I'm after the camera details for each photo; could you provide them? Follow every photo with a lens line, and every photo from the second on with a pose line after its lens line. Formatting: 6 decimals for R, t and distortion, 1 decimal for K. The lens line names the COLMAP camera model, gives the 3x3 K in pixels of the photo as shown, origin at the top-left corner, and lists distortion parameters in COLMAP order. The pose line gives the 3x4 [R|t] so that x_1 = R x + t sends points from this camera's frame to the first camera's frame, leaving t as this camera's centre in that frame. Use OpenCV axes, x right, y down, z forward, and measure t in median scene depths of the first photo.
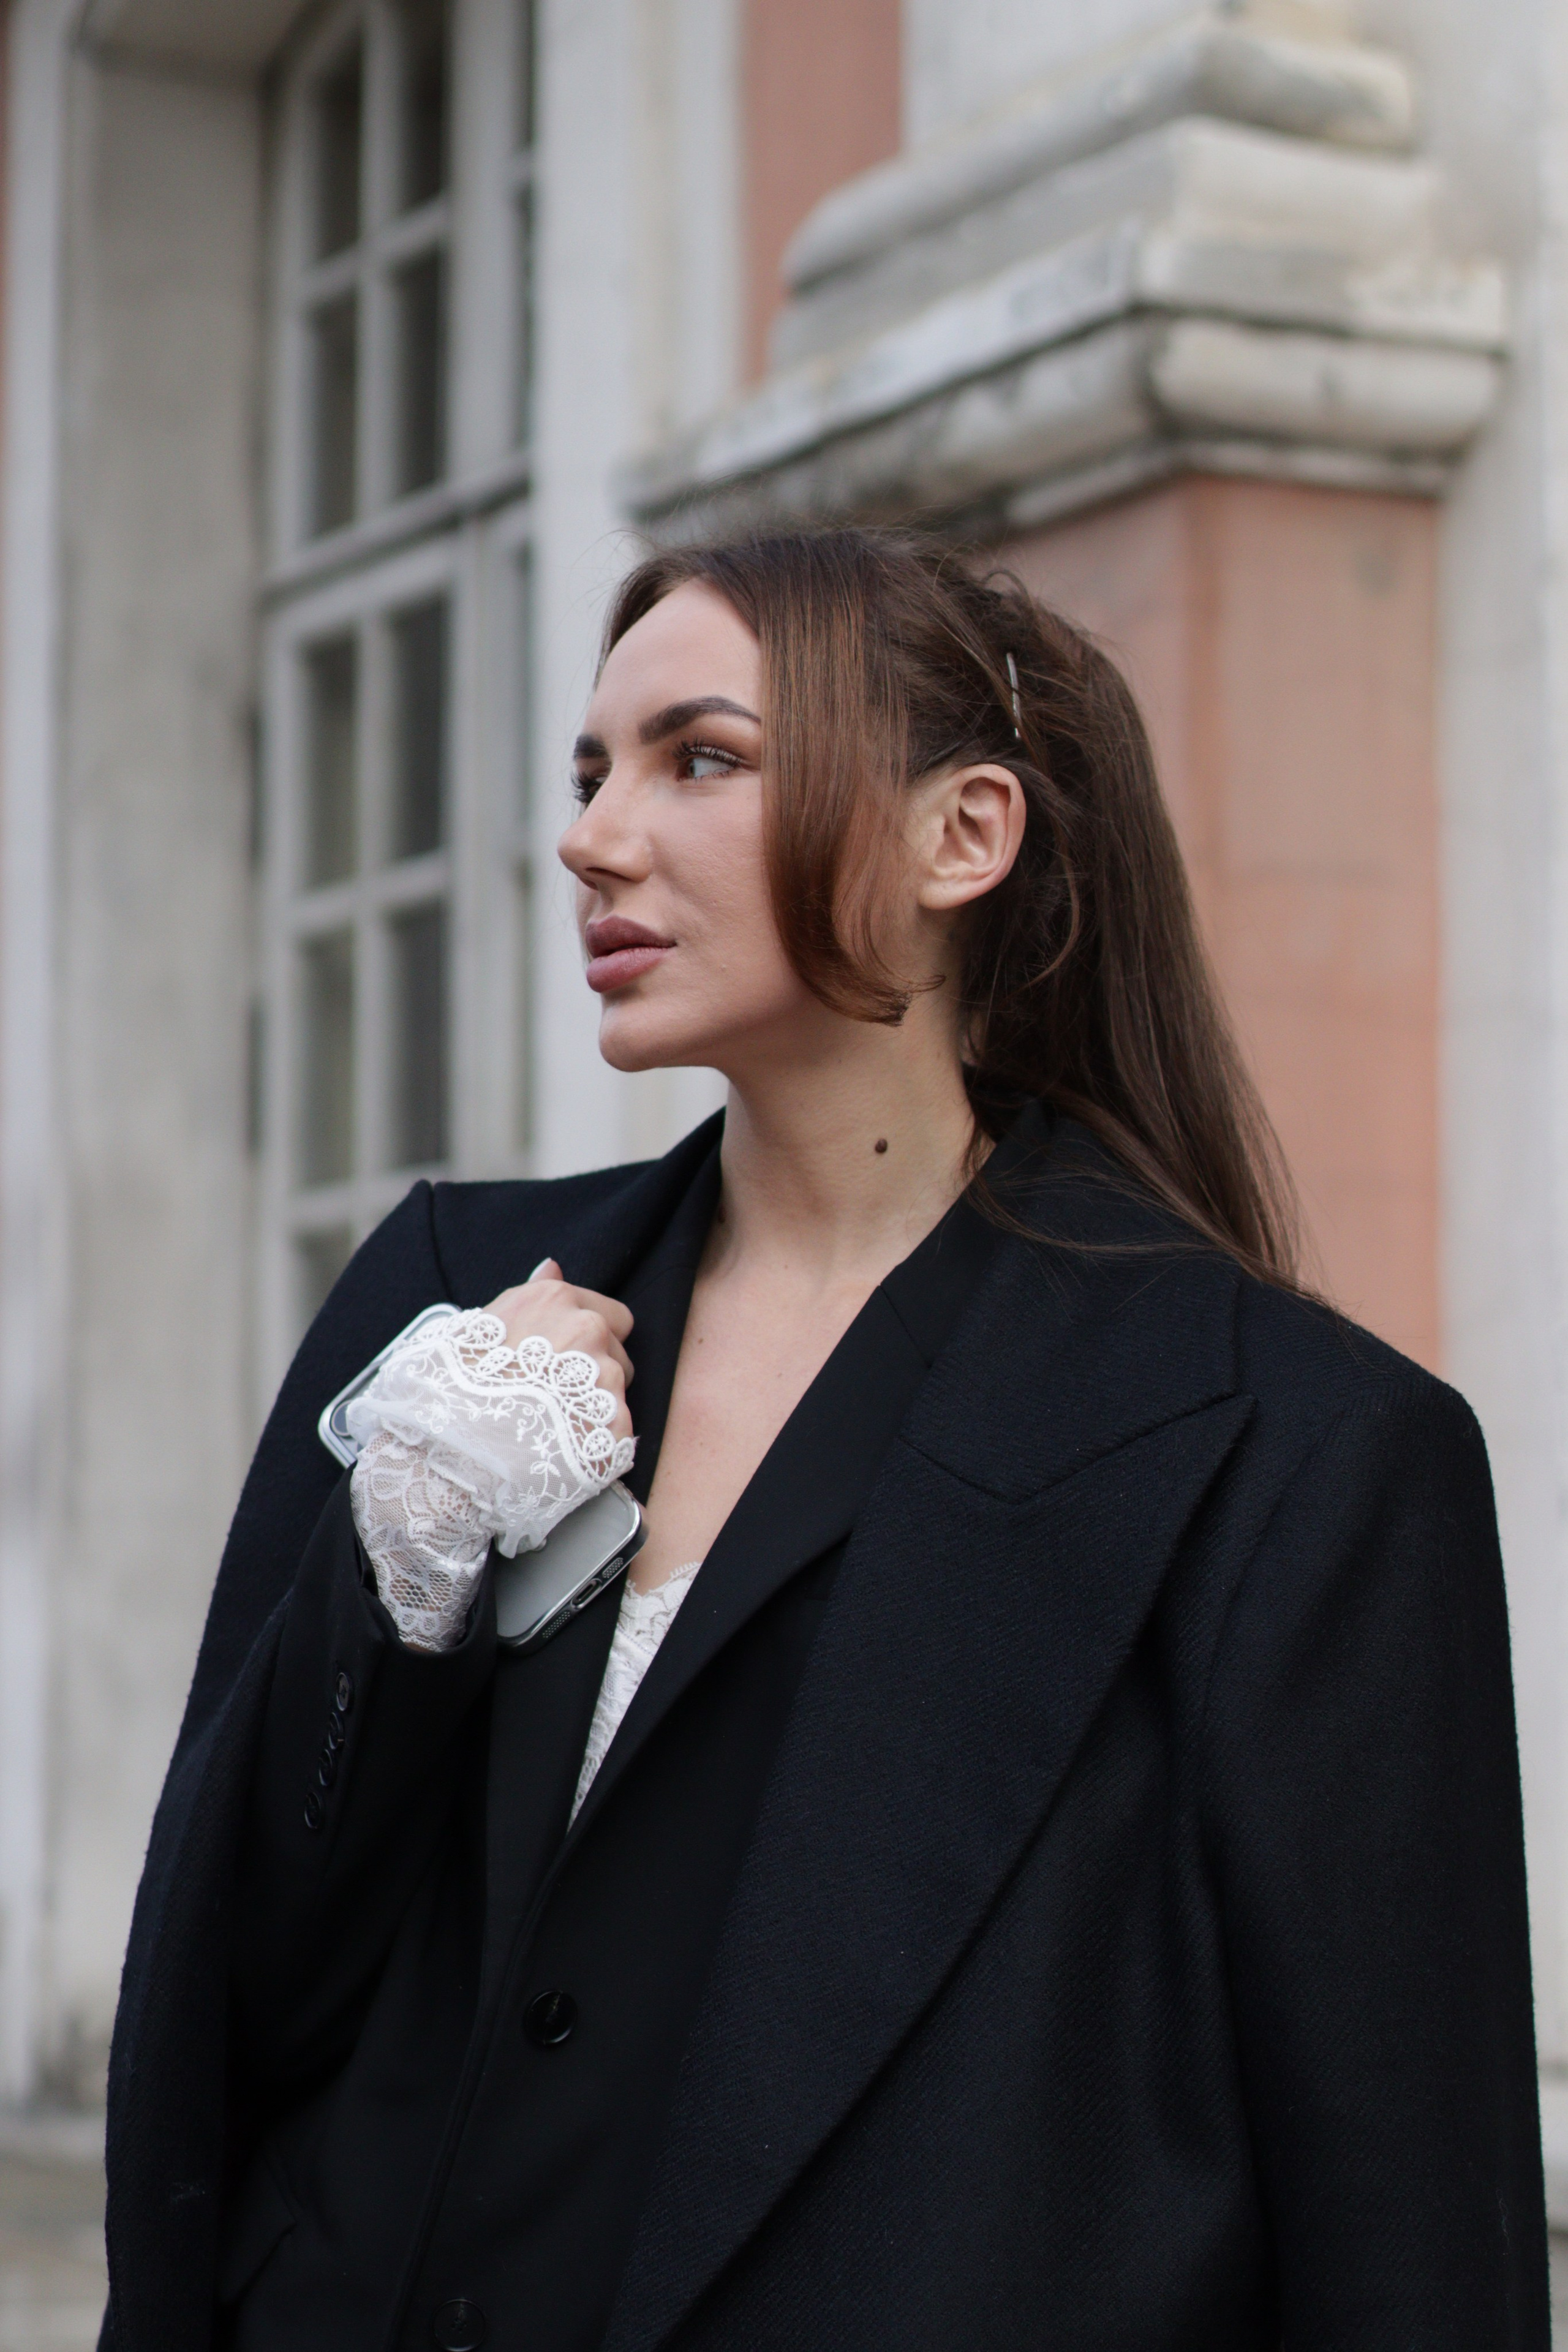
lens RADIAL K [[5540.1, 0, 798.3], [0, 5540.1, 1186.9], [0, 0, 1]] dist [-0.136161, 0.000000]
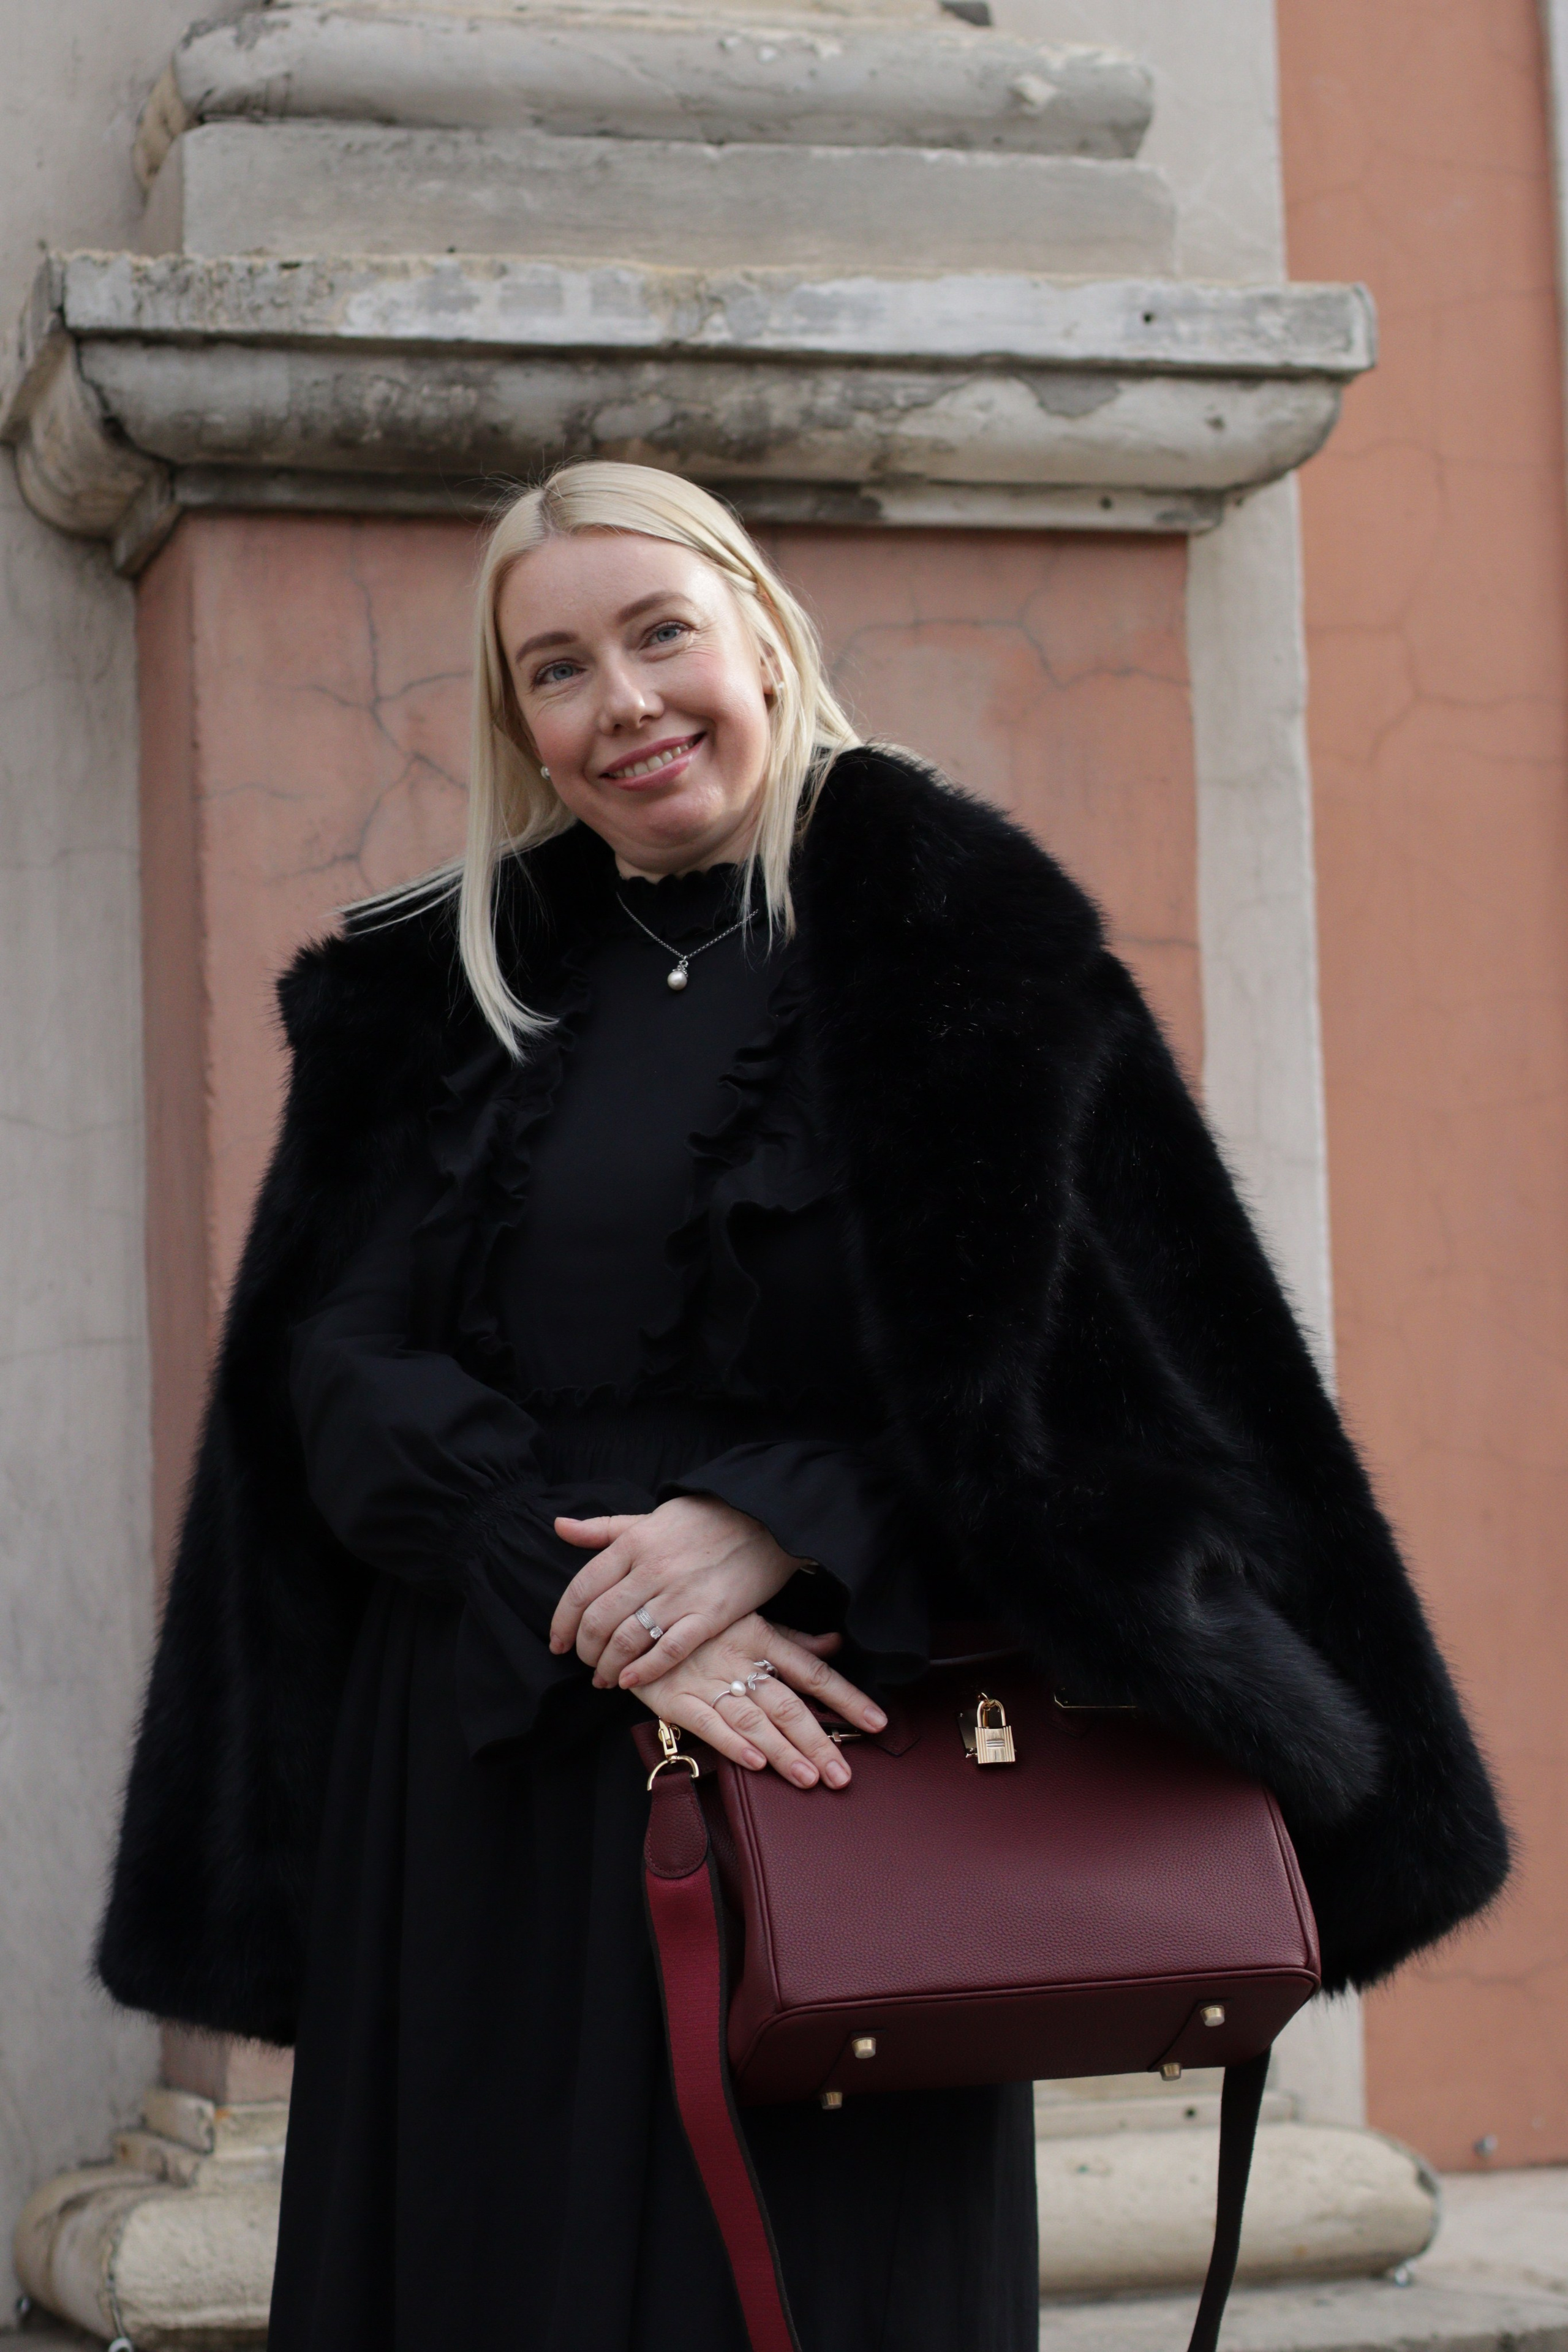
lens RADIAL K [[5540.1, 0, 772.1], [0, 5540.1, 1164.3], [0, 0, 1]] dist [-0.136161, 0.000000]
pose [[0.217644, 0.081823, 0.972592, -0.493269], [-0.048538, 0.996154, -0.072944, 0.028129], [-0.974820, -0.031332, 0.220779, 0.499648]]
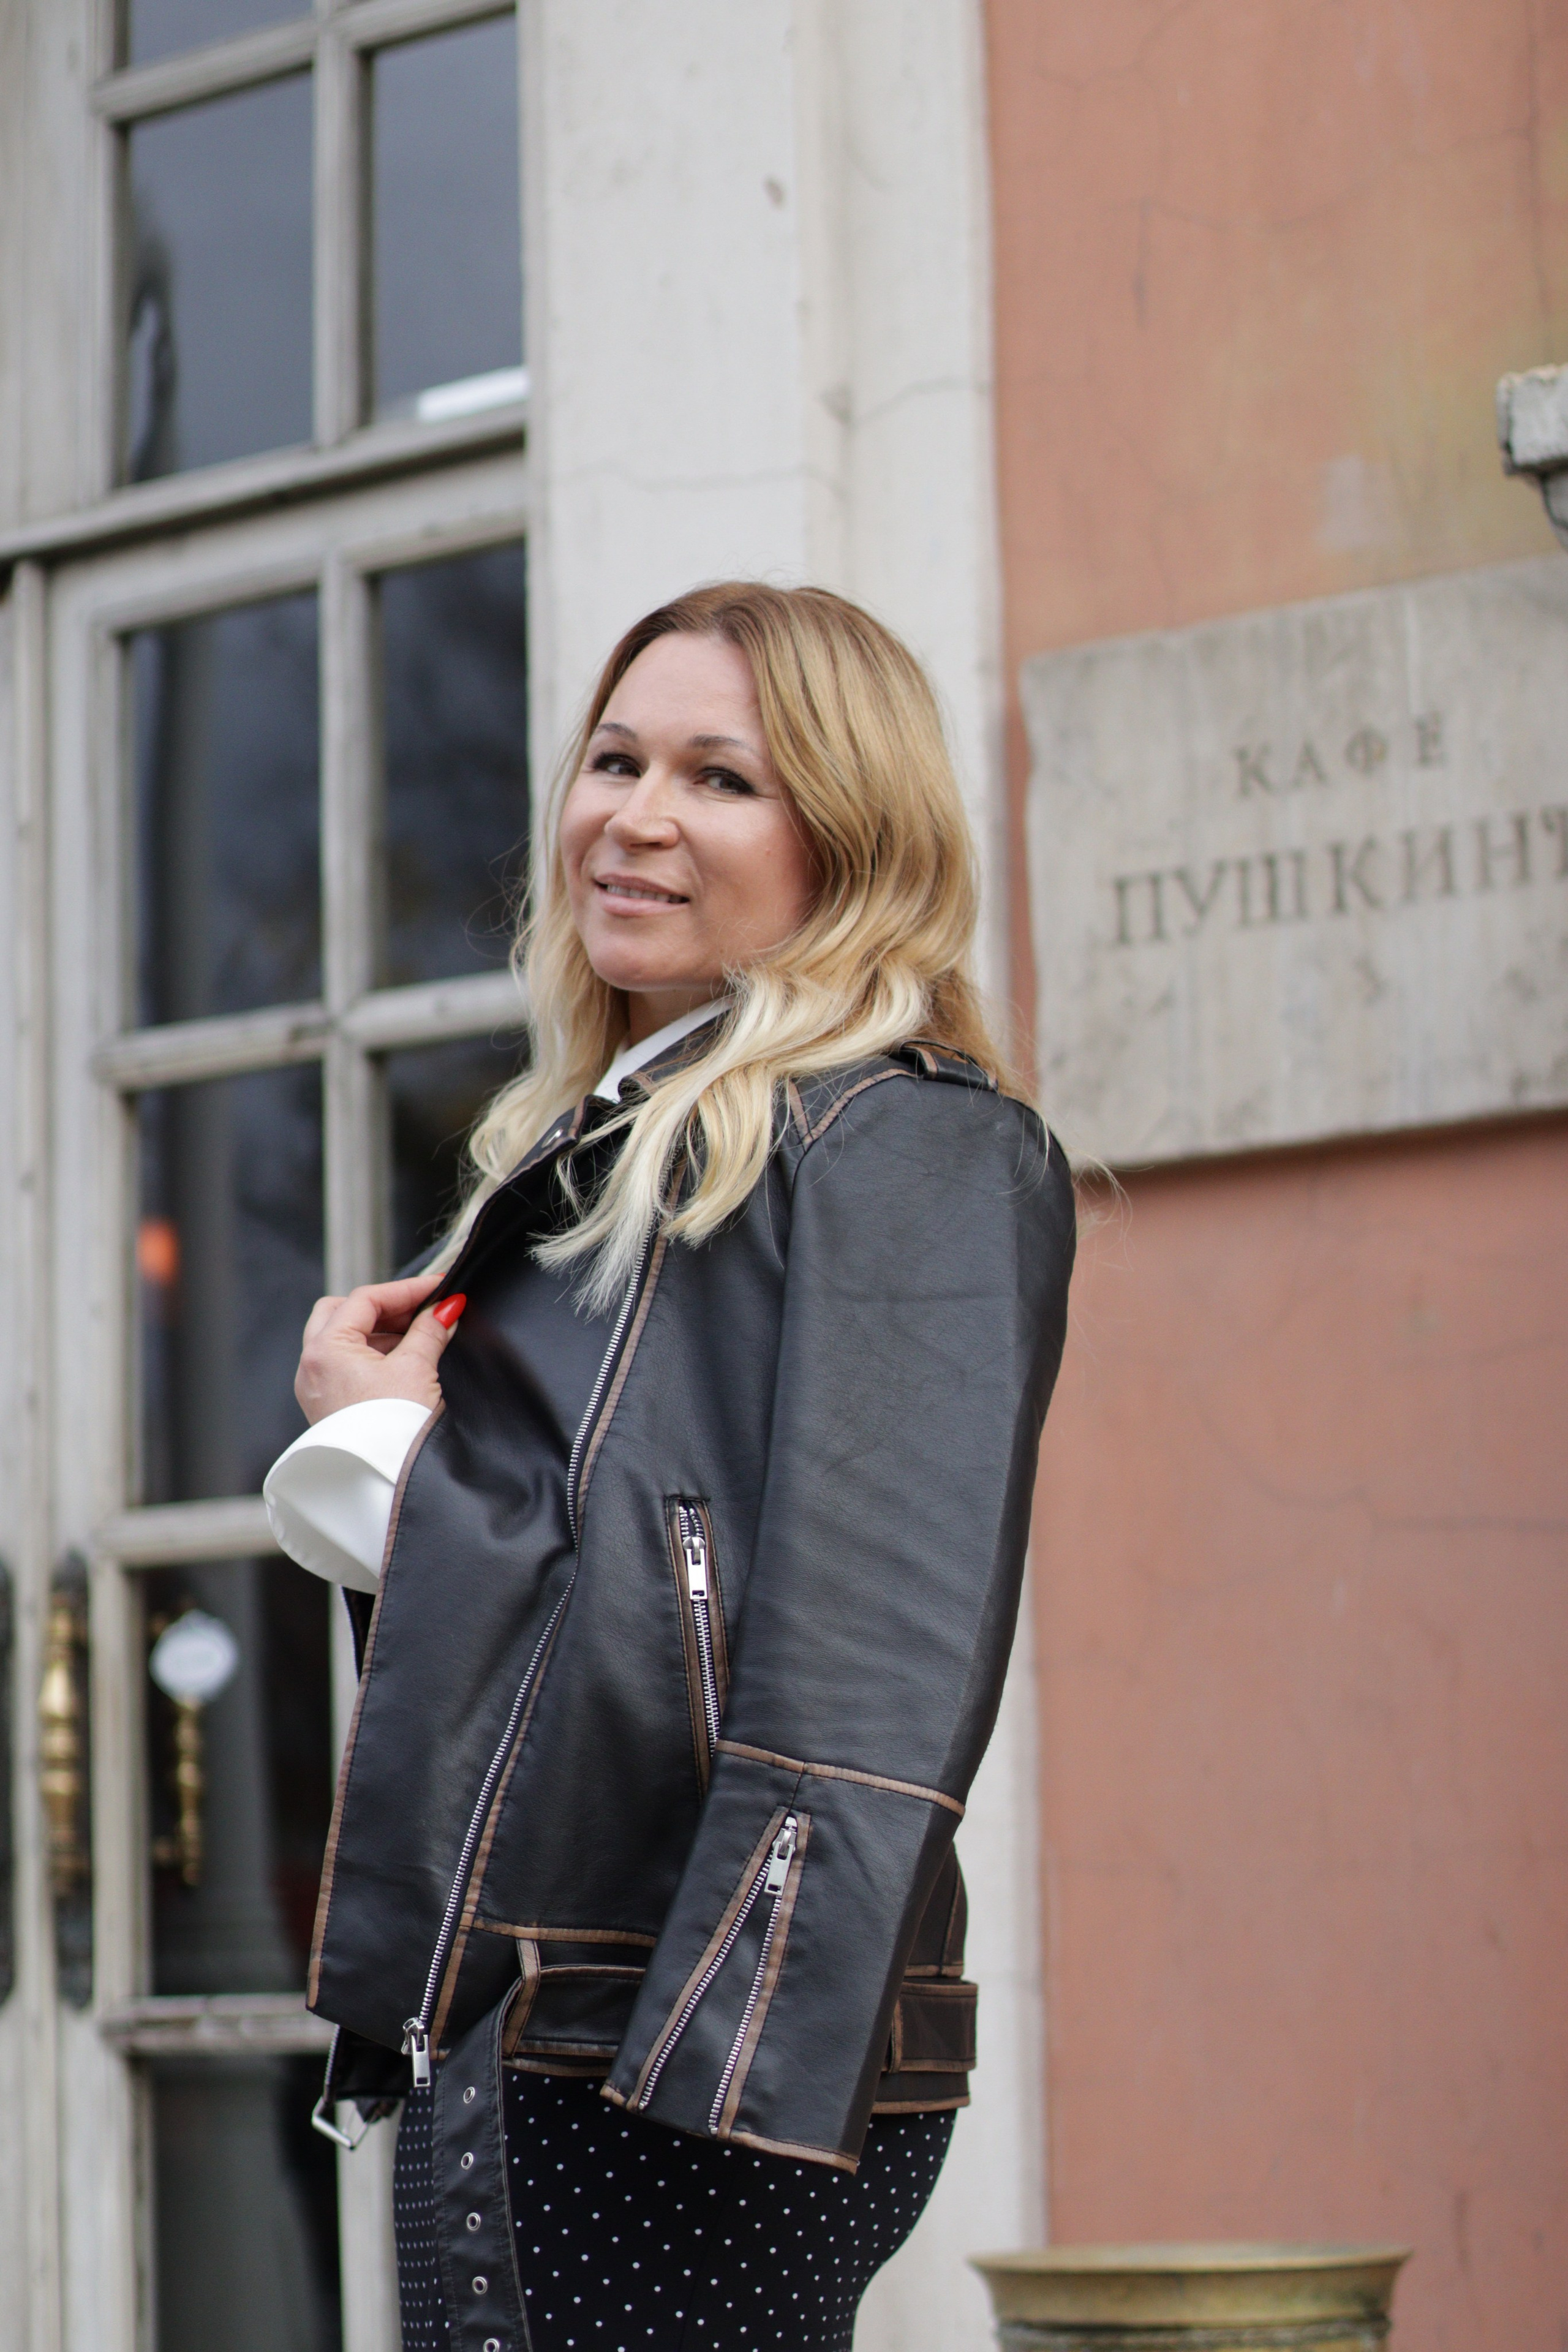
lens RADIAL K [[5540.1, 0, 766.5], [0, 5540.1, 1163.4], [0, 0, 1]] dist [-0.136161, 0.000000]
pose [[0.890698, 0.055336, 0.451215, -0.262383], [-0.016305, 0.995814, -0.089938, 0.010689], [-0.454303, 0.072751, 0.887872, 0.329701]]
